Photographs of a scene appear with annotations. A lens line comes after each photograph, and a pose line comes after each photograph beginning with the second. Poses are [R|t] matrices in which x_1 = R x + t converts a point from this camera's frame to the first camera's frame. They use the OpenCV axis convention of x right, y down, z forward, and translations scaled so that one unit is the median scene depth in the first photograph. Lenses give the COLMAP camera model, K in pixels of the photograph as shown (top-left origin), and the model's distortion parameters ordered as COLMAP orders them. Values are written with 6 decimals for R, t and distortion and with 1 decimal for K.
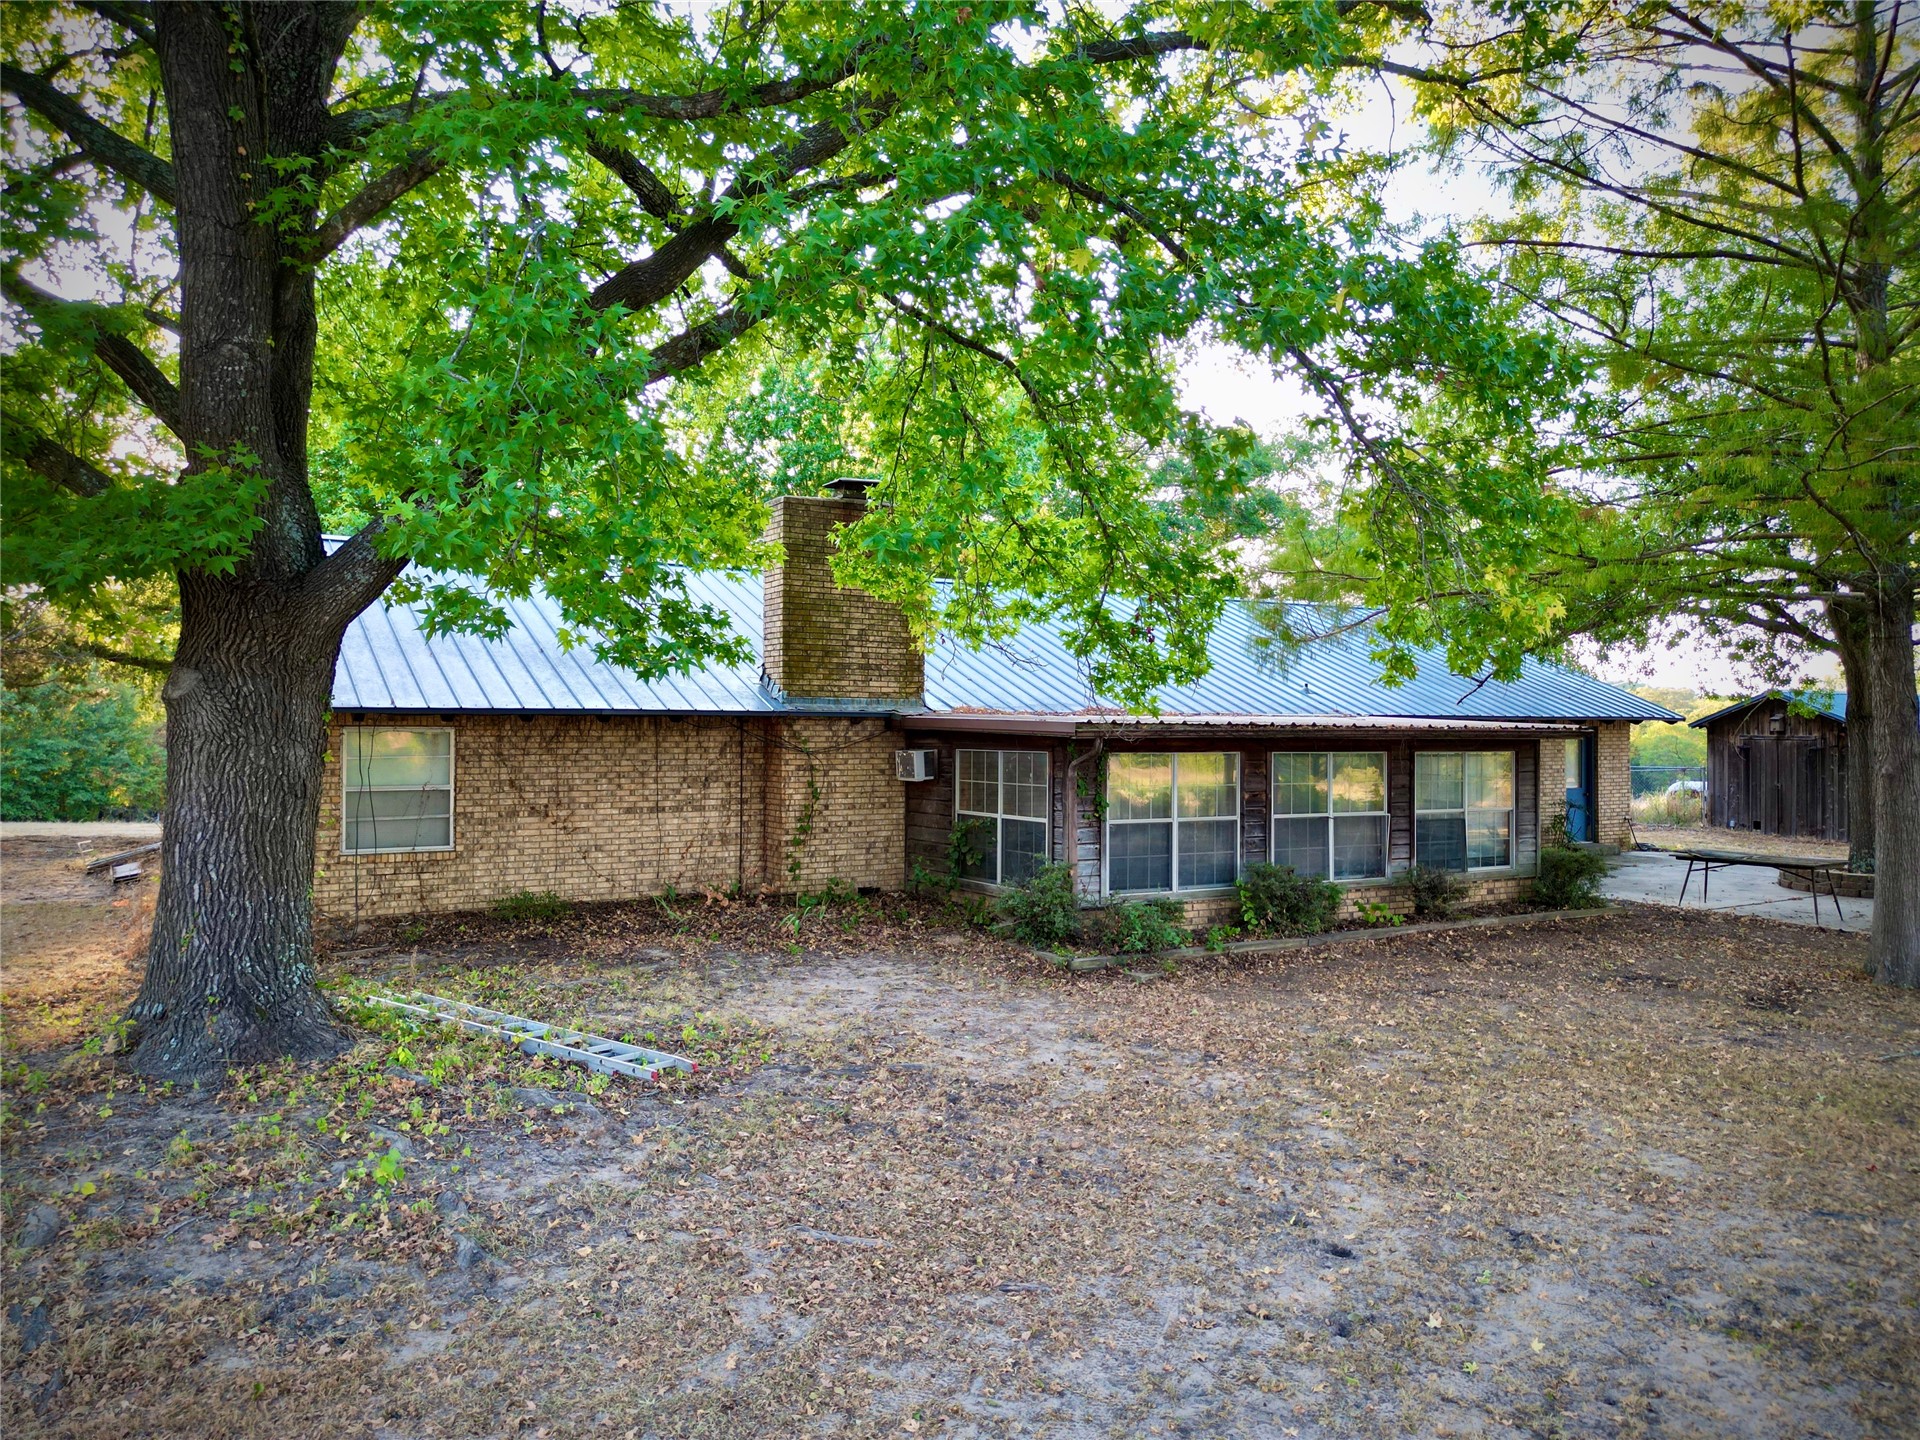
lens RADIAL K [[1344.5, 0, 960.0], [0, 1344.5, 720.0], [0, 0, 1]] dist [0.057633, -0.059470]
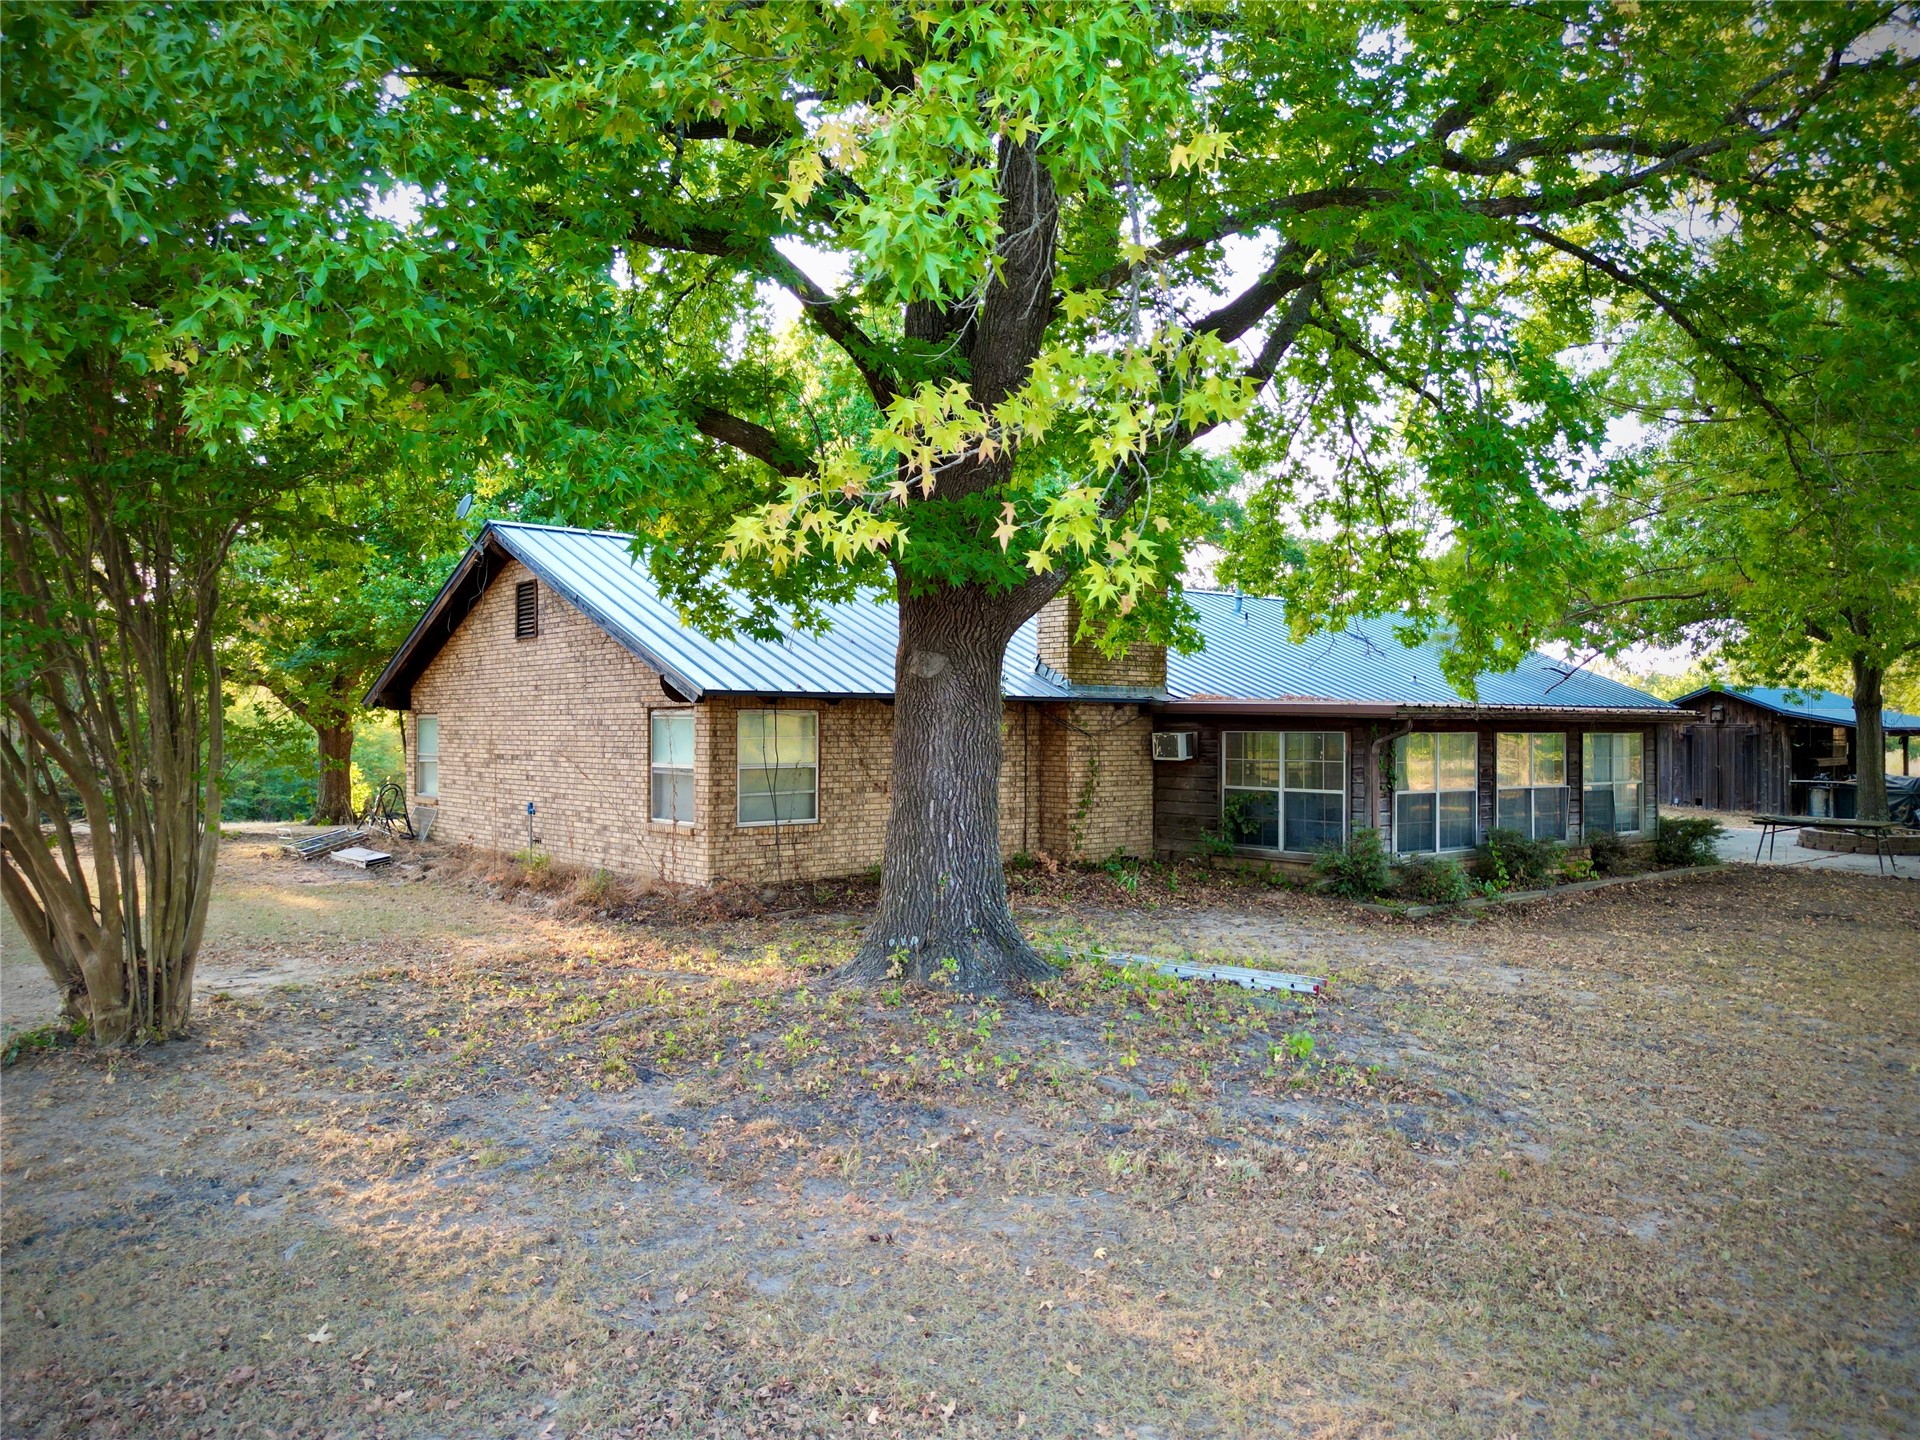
lens RADIAL K [[1344.5, 0, 960.0], [0, 1344.5, 720.0], [0, 0, 1]] dist [0.057633, -0.059470]
pose [[0.988502, 0.000125, 0.151208, -0.389142], [-0.000632, 0.999994, 0.003301, 0.008683], [-0.151207, -0.003358, 0.988496, -0.083545]]
